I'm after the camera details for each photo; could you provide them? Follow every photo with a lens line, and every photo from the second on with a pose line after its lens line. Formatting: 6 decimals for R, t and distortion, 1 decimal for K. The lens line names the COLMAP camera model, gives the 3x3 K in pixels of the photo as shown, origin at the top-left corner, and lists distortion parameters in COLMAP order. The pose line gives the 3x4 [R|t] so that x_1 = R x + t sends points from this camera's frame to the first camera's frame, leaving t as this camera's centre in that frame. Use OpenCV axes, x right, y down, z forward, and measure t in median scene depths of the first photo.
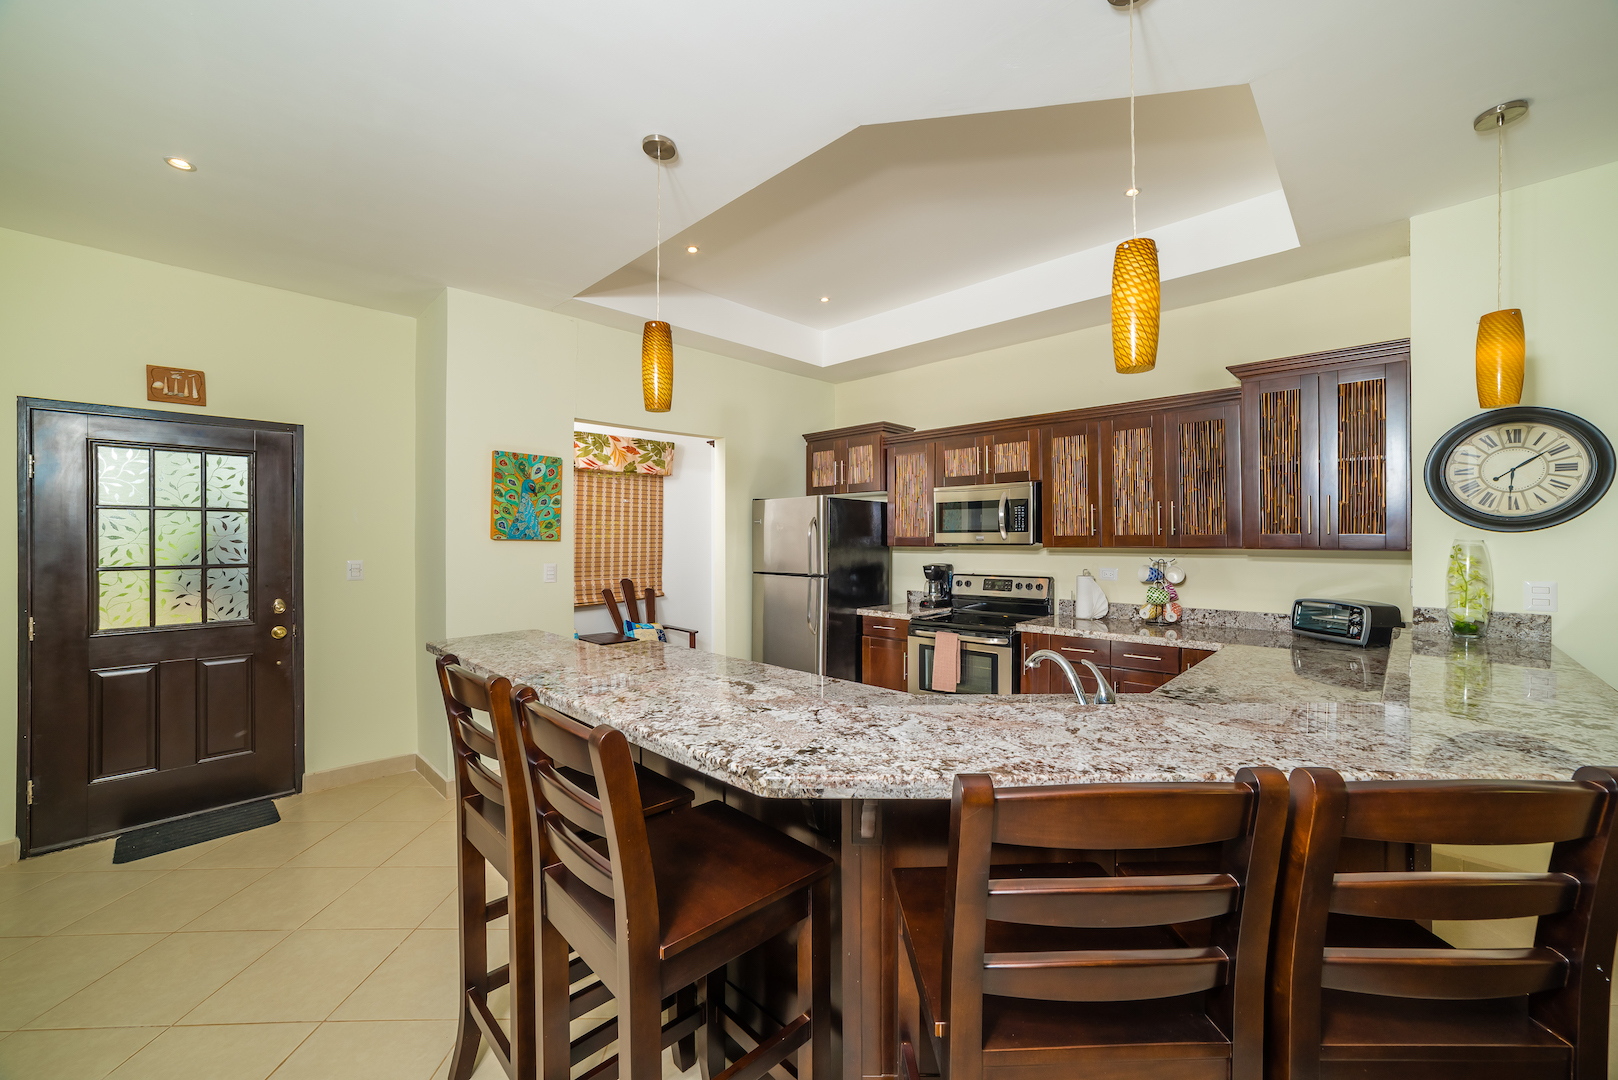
lens RADIAL K [[636.6, 0, 808.8], [0, 636.6, 536.1], [0, 0, 1]] dist [0.000251, 0.000895]
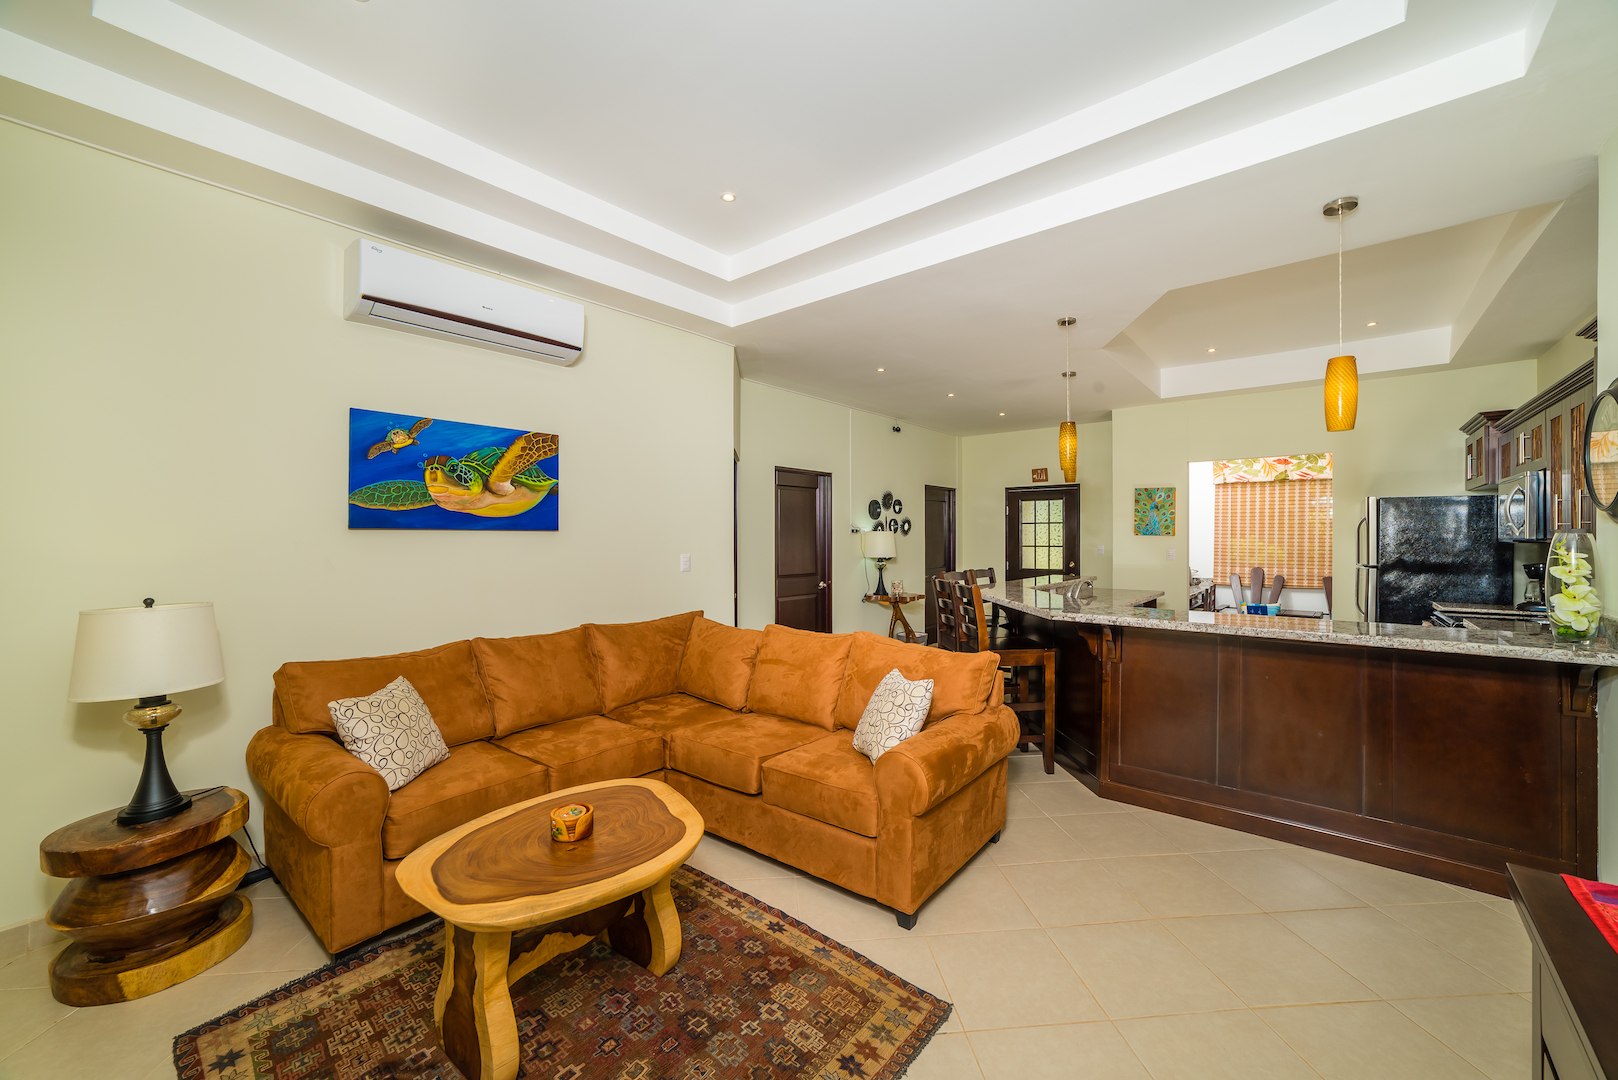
lens RADIAL K [[636.6, 0, 817.7], [0, 636.6, 533.9], [0, 0, 1]] dist [0.000251, 0.000895]
pose [[0.117254, -0.002905, -0.993098, 1.055610], [0.003833, 0.999990, -0.002472, 0.002760], [0.993095, -0.003517, 0.117264, -0.138621]]
